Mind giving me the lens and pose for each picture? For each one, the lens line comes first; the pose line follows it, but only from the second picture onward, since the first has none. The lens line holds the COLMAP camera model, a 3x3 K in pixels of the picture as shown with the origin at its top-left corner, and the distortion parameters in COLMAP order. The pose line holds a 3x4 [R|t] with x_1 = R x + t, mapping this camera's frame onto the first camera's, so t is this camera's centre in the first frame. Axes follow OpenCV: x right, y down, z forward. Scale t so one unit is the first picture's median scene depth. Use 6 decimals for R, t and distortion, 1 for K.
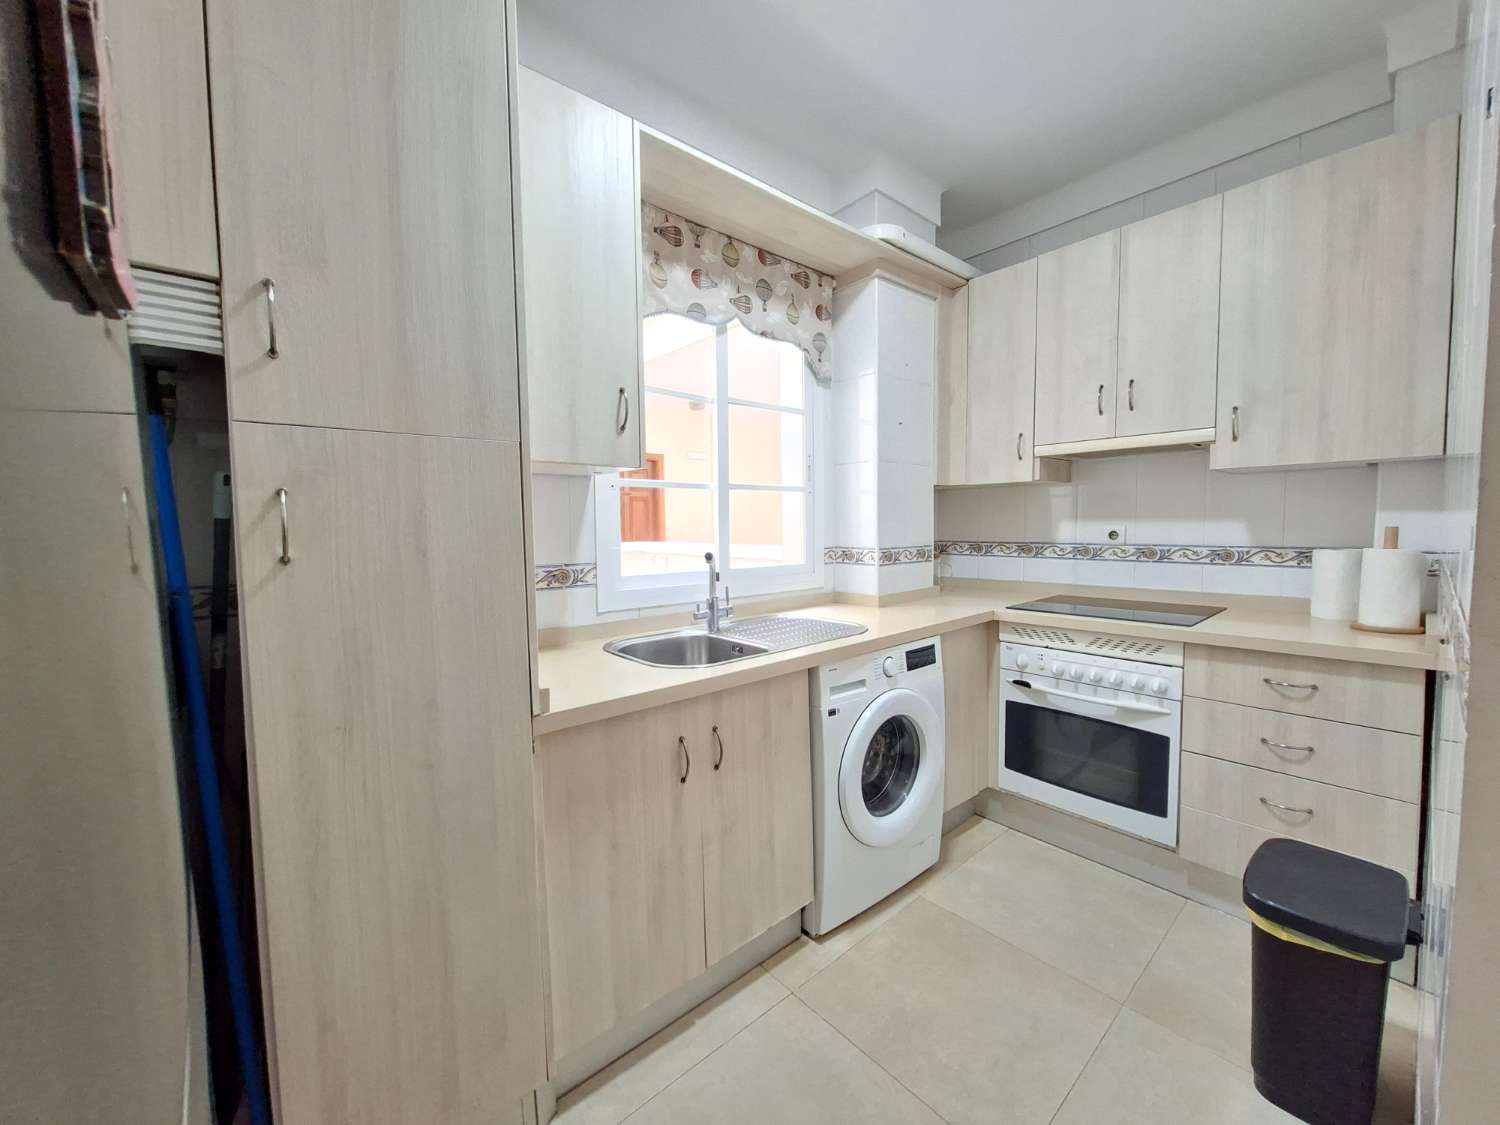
lens RADIAL K [[594.4, 0, 756.4], [0, 594.4, 561.1], [0, 0, 1]] dist [-0.002191, 0.000510]
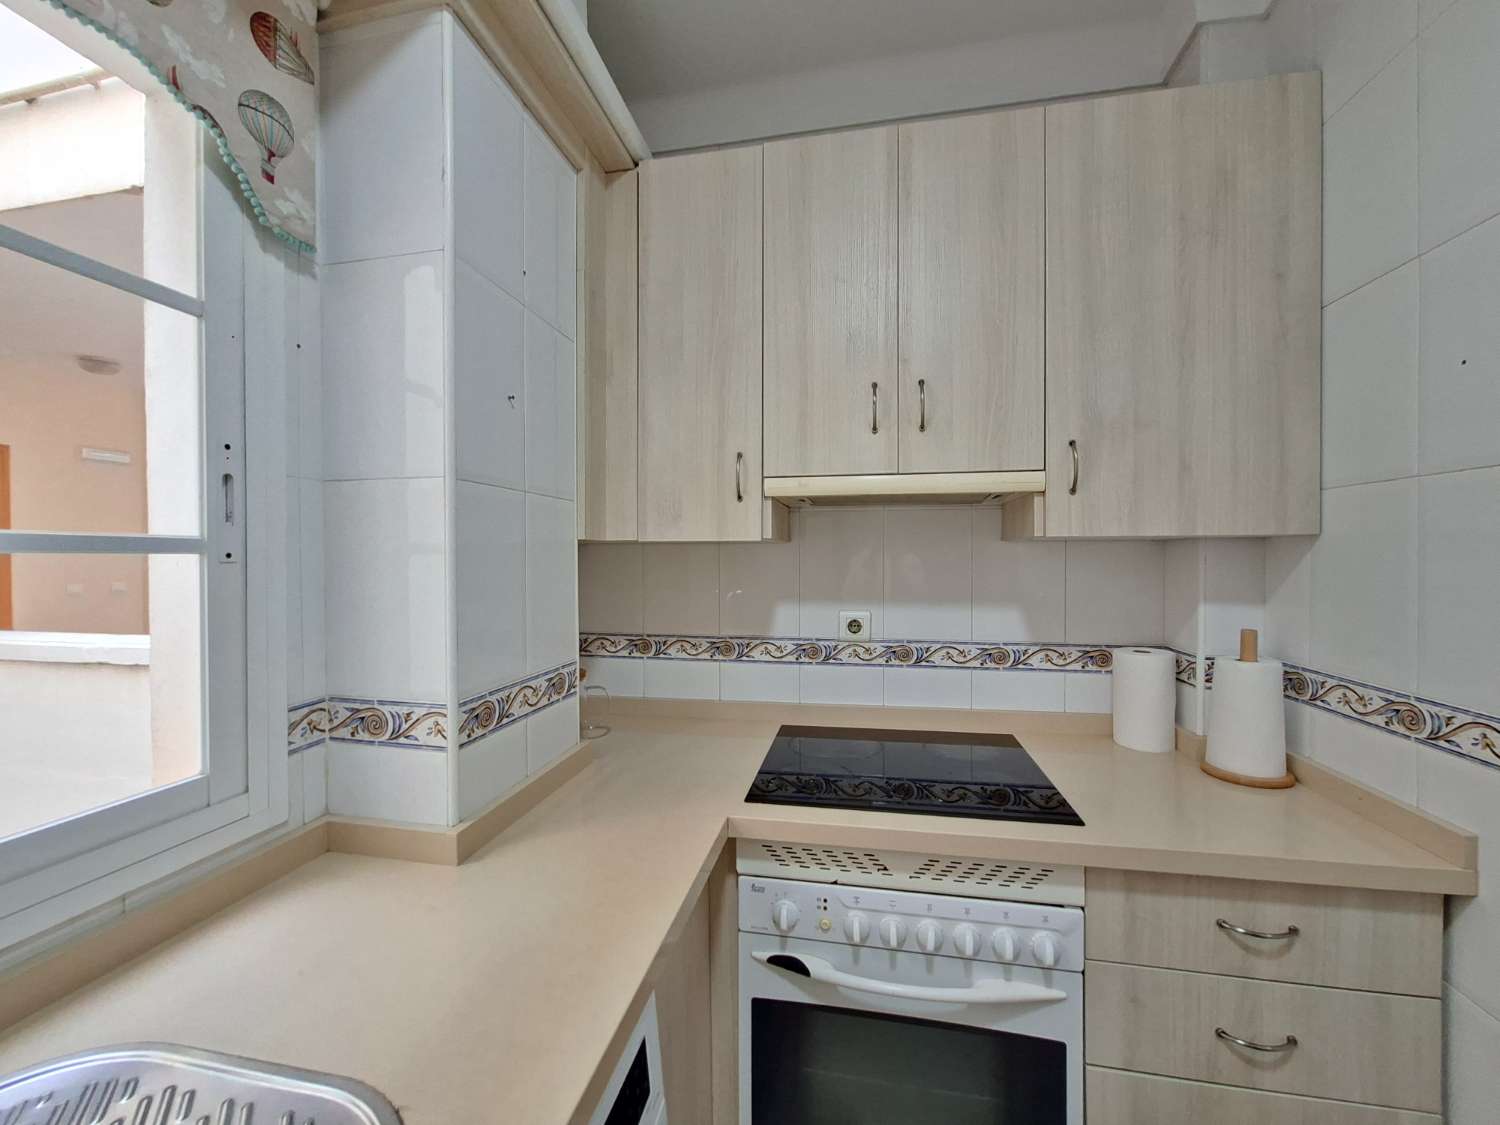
lens RADIAL K [[594.4, 0, 756.4], [0, 594.4, 561.1], [0, 0, 1]] dist [-0.002191, 0.000510]
pose [[0.783632, 0.007203, 0.621183, 0.118613], [0.031644, 0.998172, -0.051494, -0.087782], [-0.620418, 0.060009, 0.781972, 0.576182]]
